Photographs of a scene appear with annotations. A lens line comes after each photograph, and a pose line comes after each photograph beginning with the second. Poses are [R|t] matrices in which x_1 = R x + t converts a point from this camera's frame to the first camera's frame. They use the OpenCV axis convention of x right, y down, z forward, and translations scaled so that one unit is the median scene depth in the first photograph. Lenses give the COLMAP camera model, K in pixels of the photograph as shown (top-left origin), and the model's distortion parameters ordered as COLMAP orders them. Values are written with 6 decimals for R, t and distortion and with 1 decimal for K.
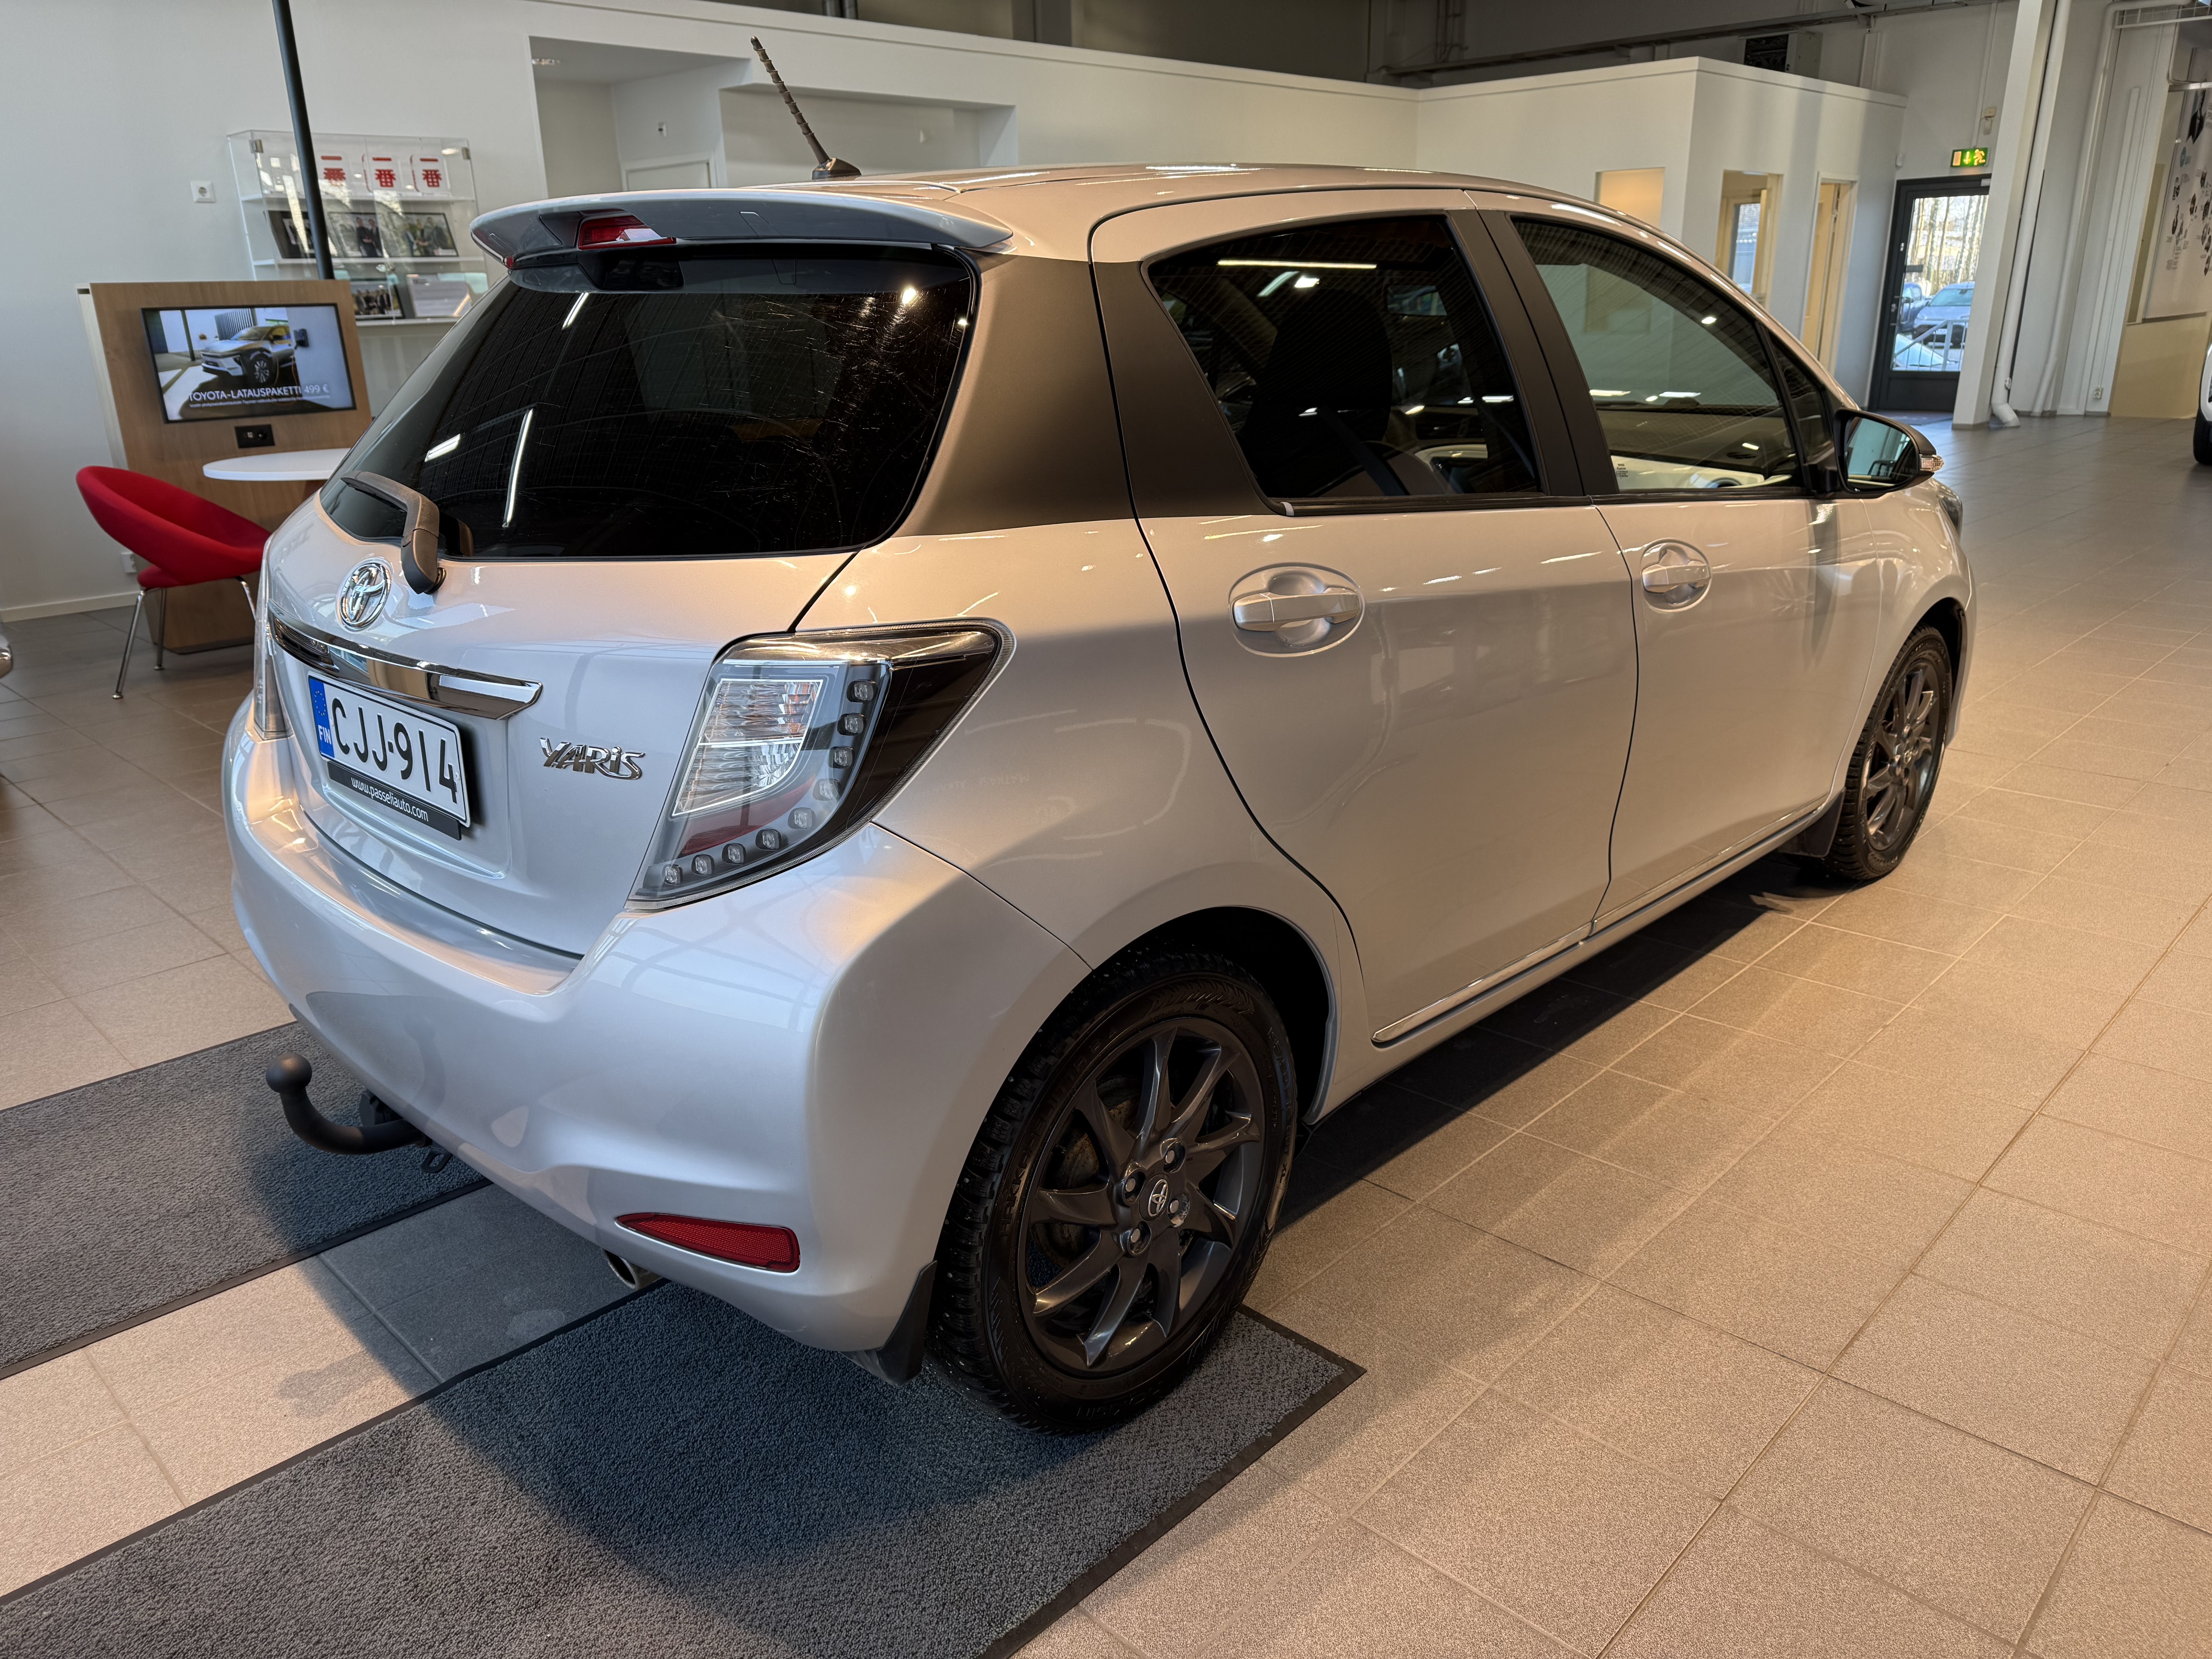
lens RADIAL K [[1567.7, 0, 1101.1], [0, 1567.7, 822.6], [0, 0, 1]] dist [0.000238, -0.004407]
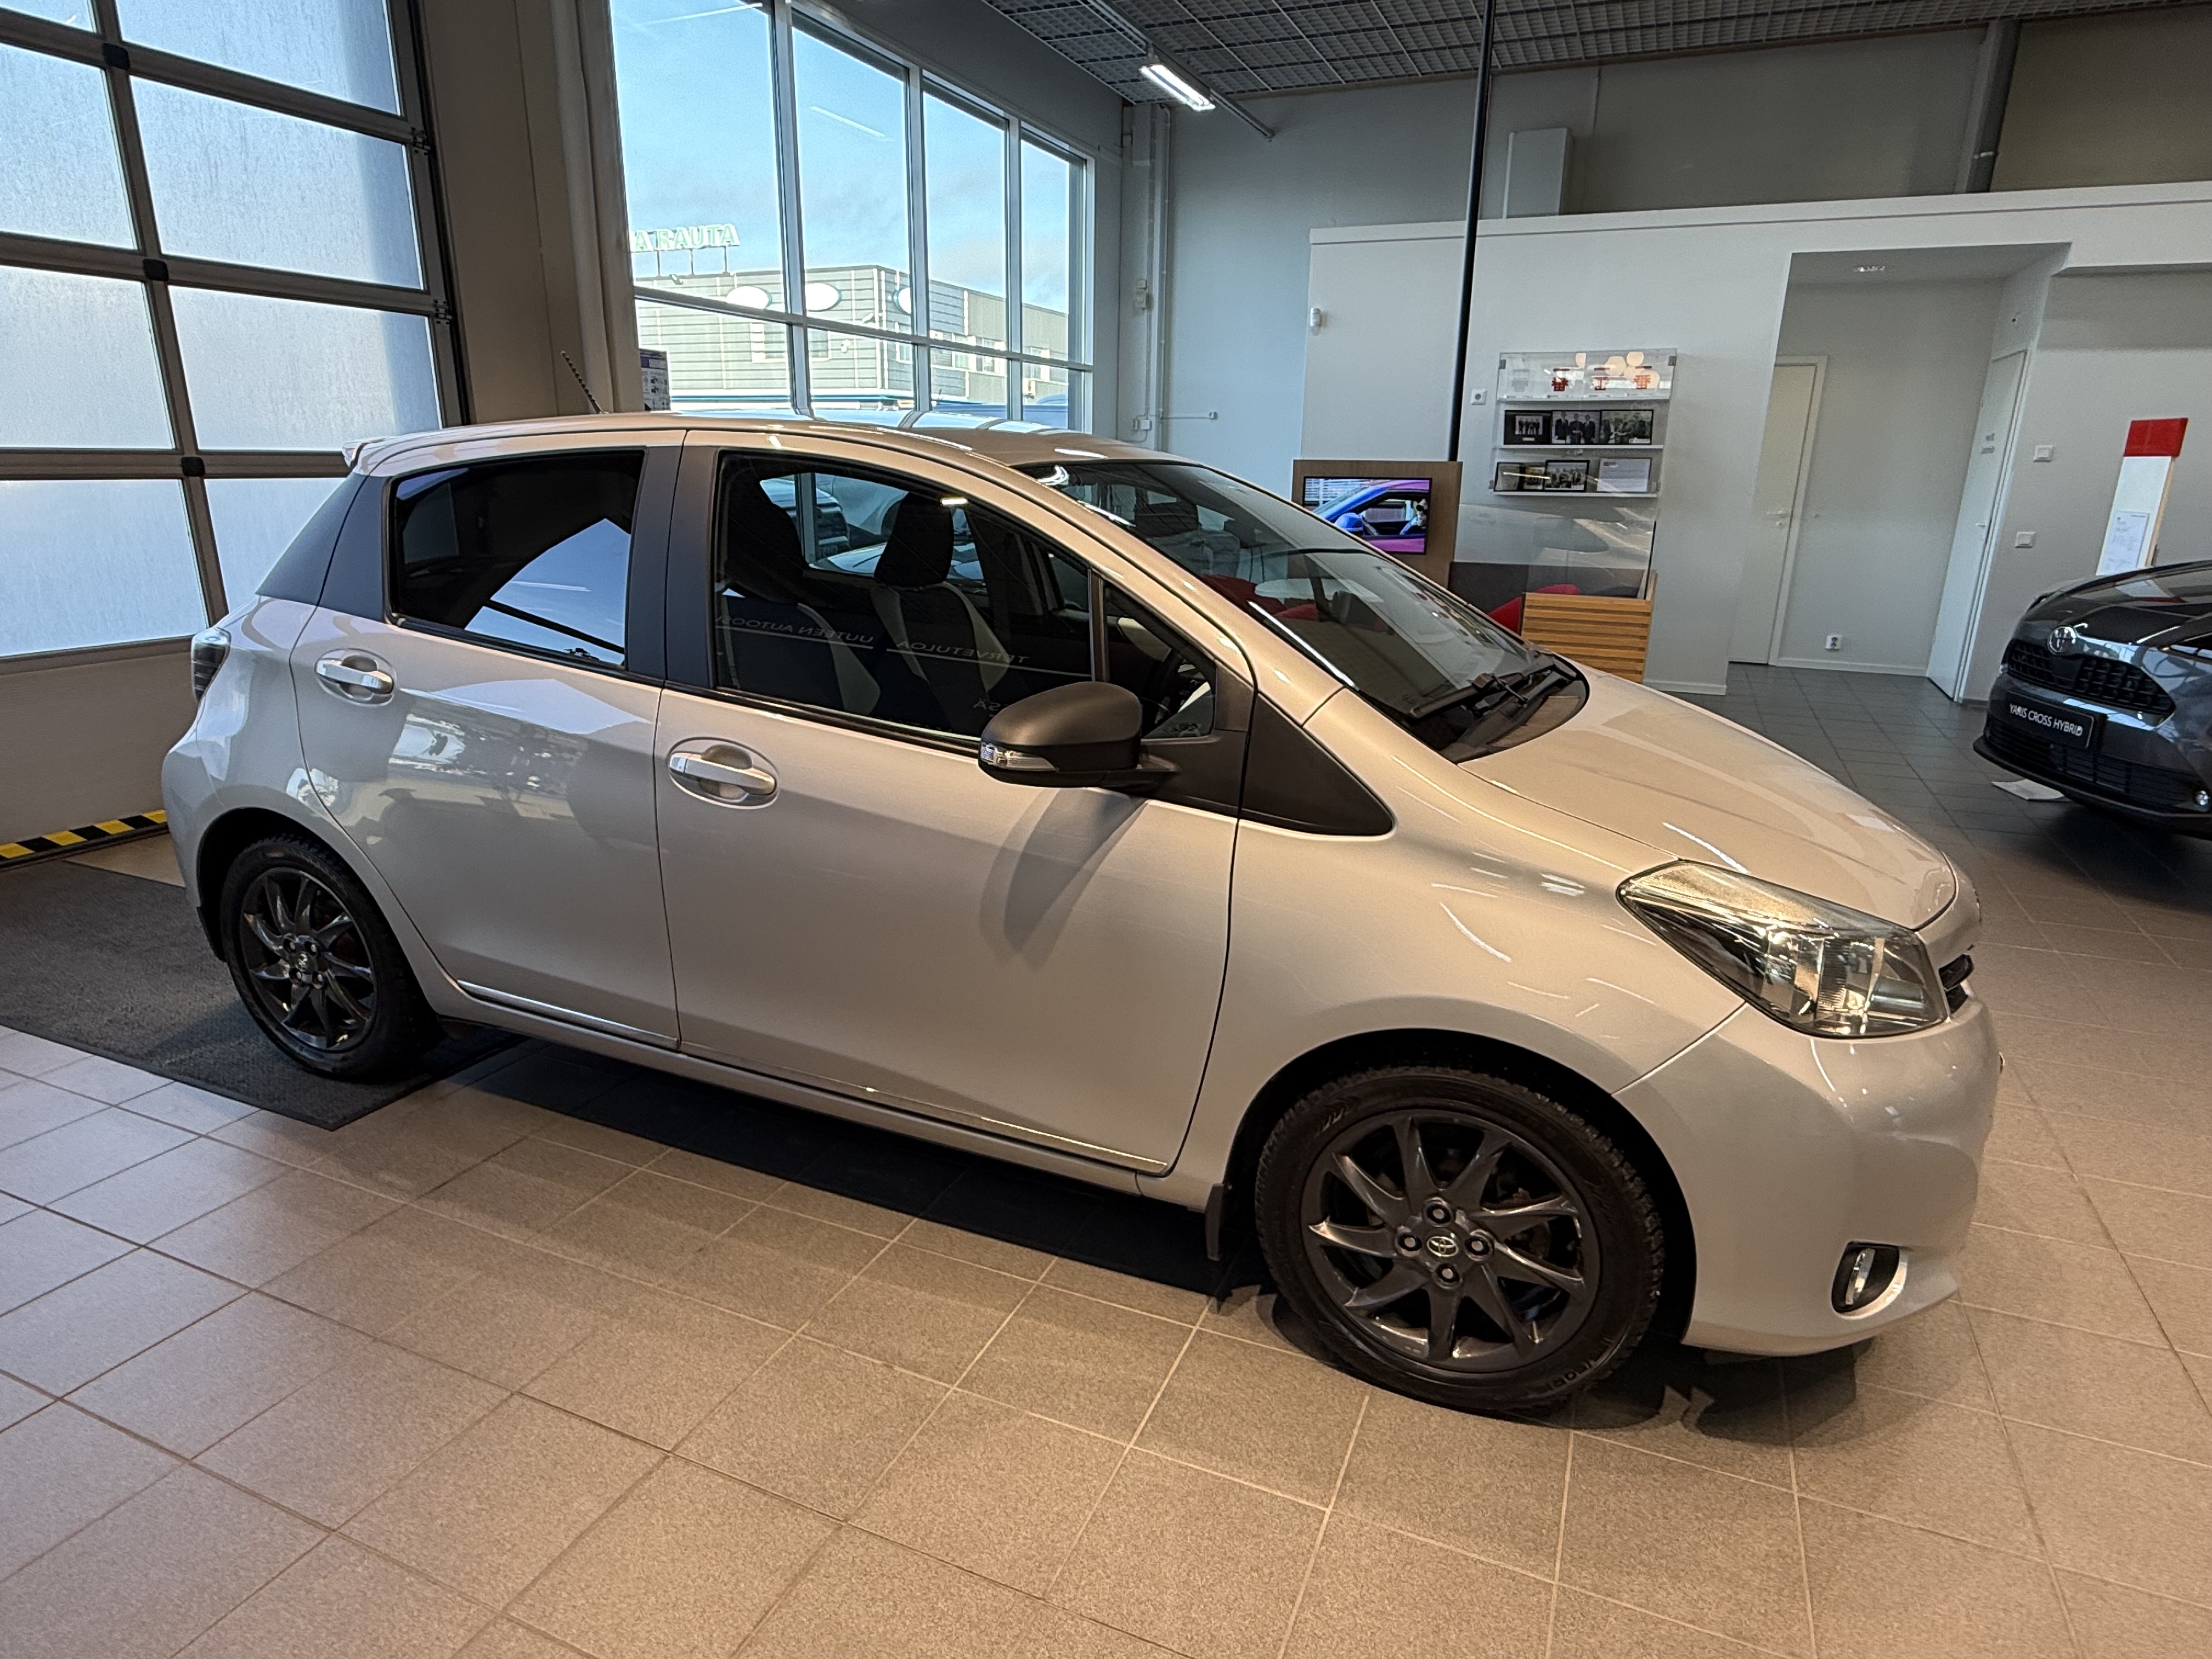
lens RADIAL K [[1286.4, 0, 1101.1], [0, 1286.4, 841.9], [0, 0, 1]] dist [-0.006035, -0.001195]
pose [[0.352812, 0.290457, -0.889471, 0.617593], [-0.320921, 0.930503, 0.176562, -0.172594], [0.878939, 0.223156, 0.421506, 0.417811]]
